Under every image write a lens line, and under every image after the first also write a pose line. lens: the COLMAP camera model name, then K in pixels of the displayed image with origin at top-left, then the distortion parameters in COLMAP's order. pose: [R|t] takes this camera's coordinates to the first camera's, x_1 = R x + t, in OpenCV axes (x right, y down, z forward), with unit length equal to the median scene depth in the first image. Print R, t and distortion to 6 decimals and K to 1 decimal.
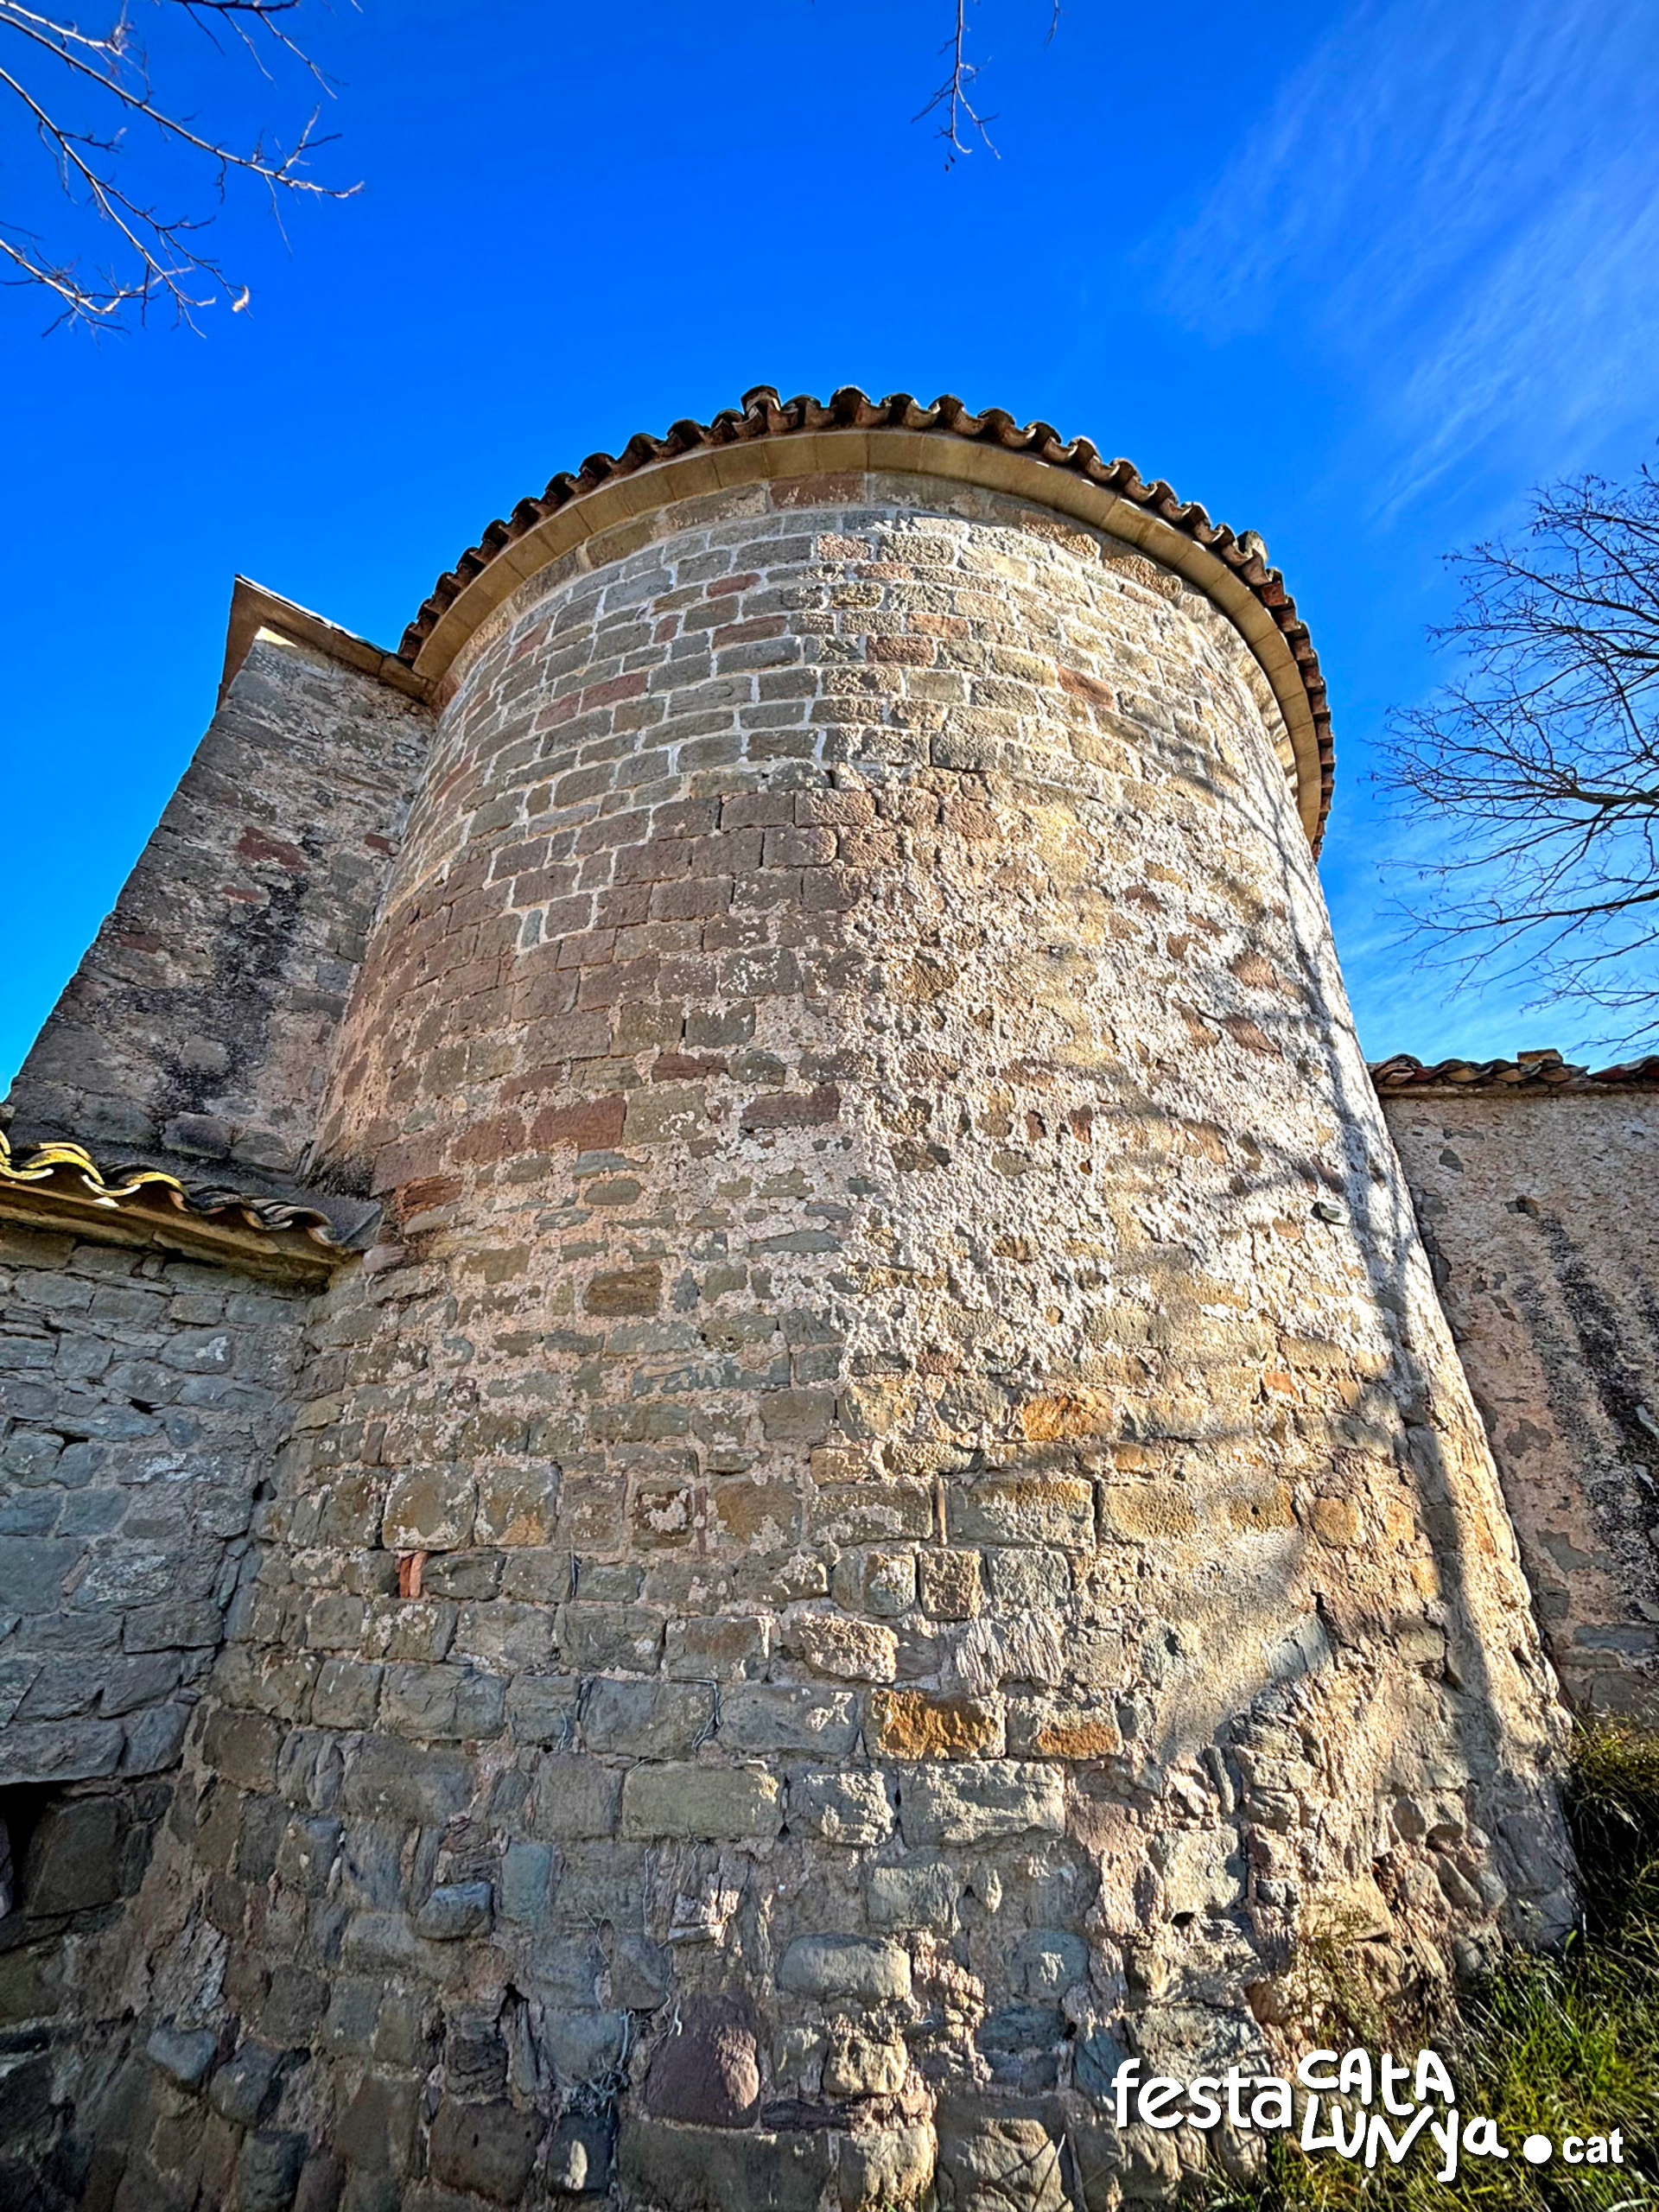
lens RADIAL K [[877.3, 0, 829.5], [0, 877.3, 1106.0], [0, 0, 1]] dist [0.016108, 0.000046]
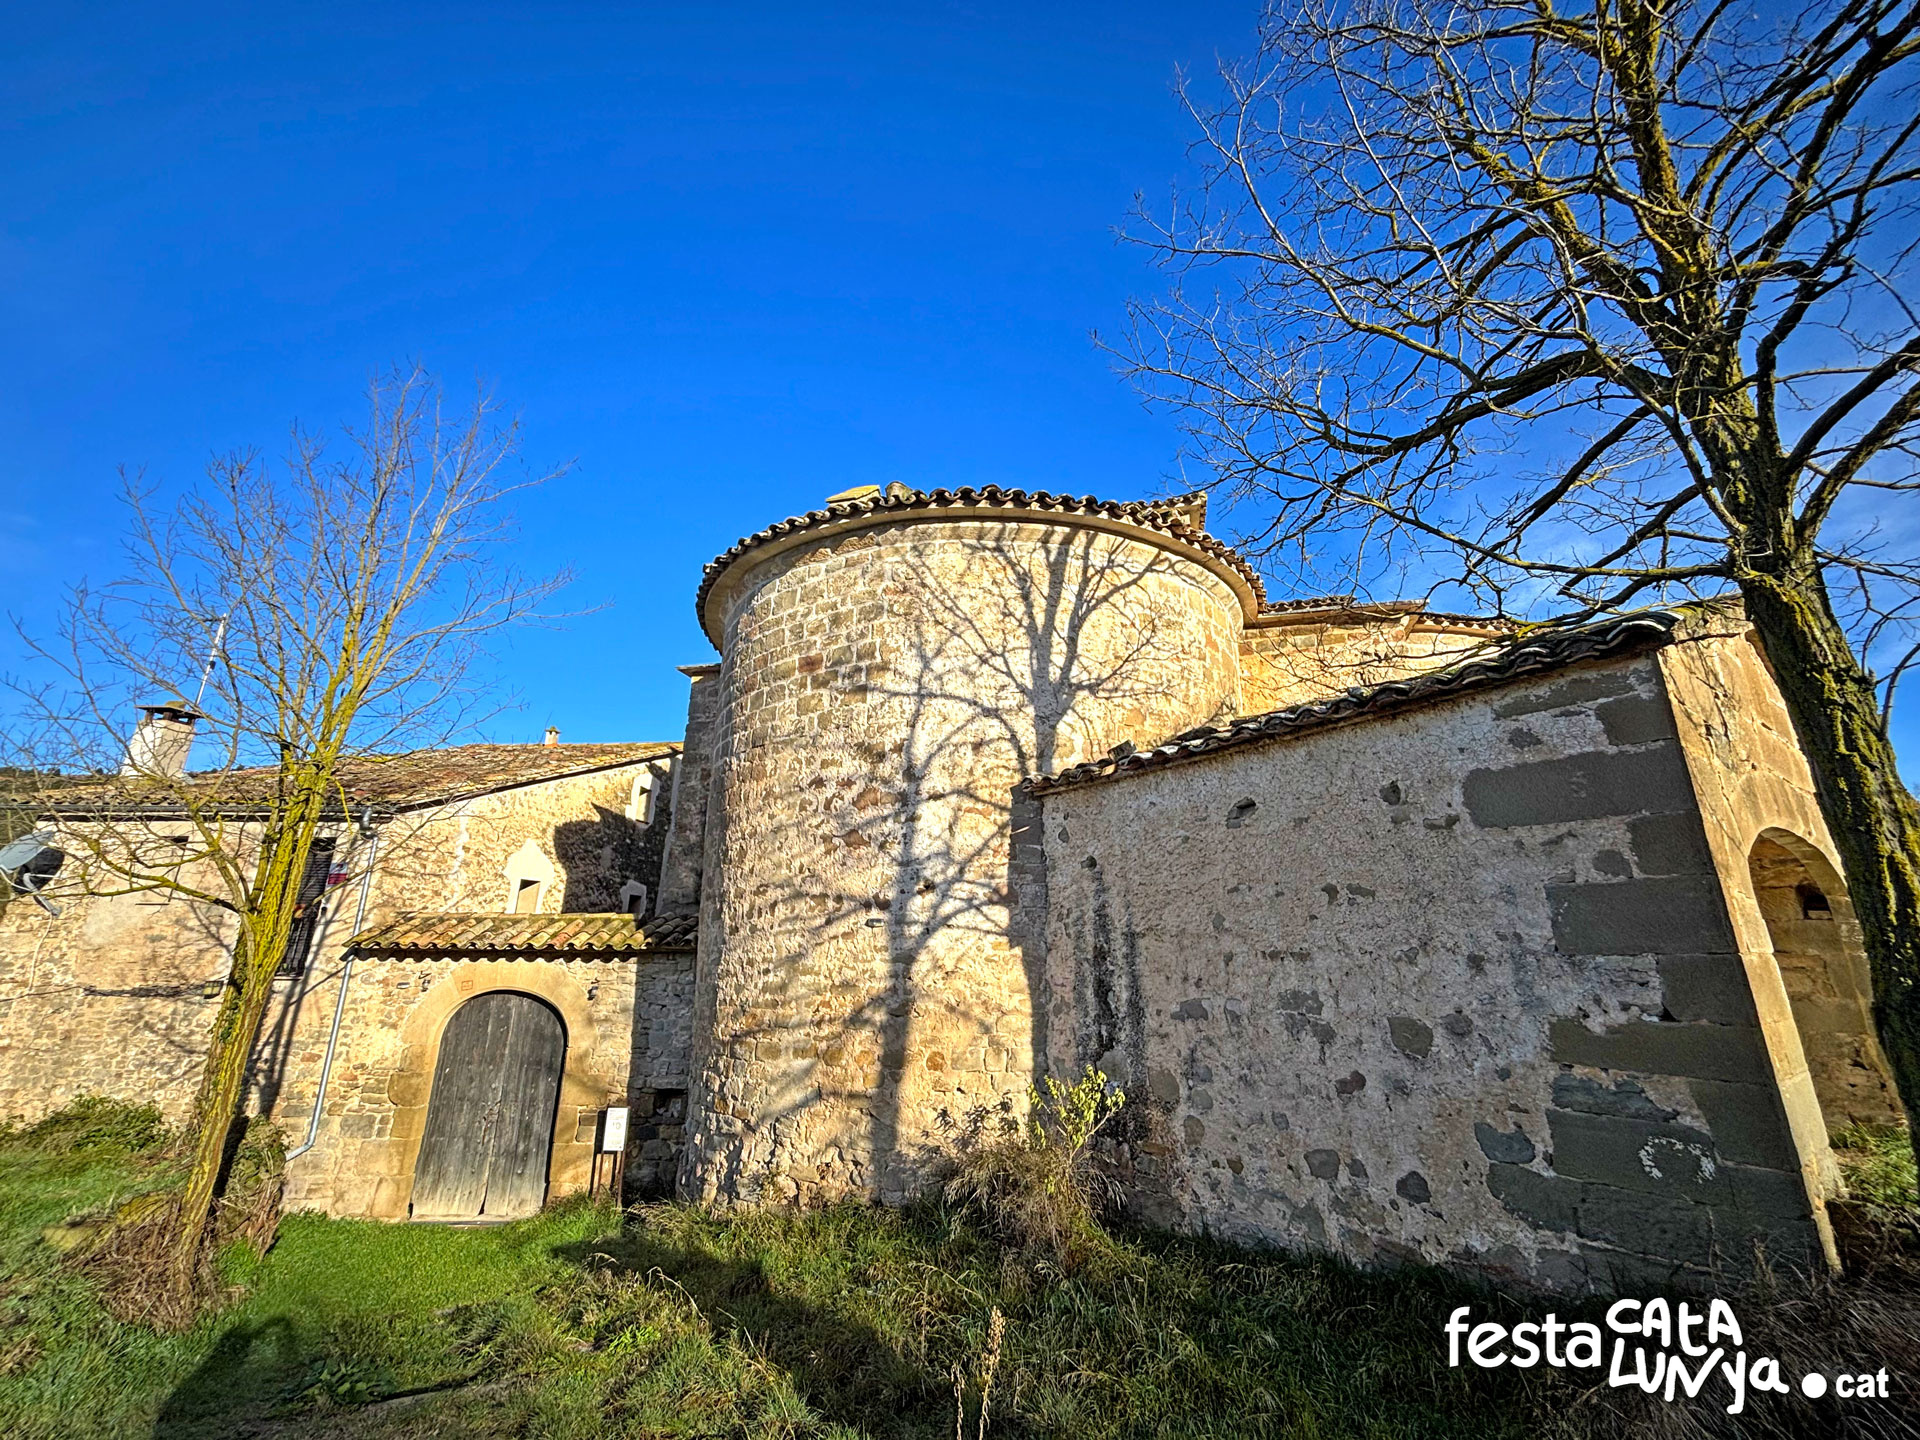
lens RADIAL K [[752.7, 0, 960.0], [0, 752.7, 720.0], [0, 0, 1]] dist [0.041816, 0.000026]
pose [[0.633799, -0.230016, -0.738506, 2.558881], [0.369422, 0.928848, 0.027745, -0.378529], [0.679578, -0.290405, 0.673676, -0.005917]]
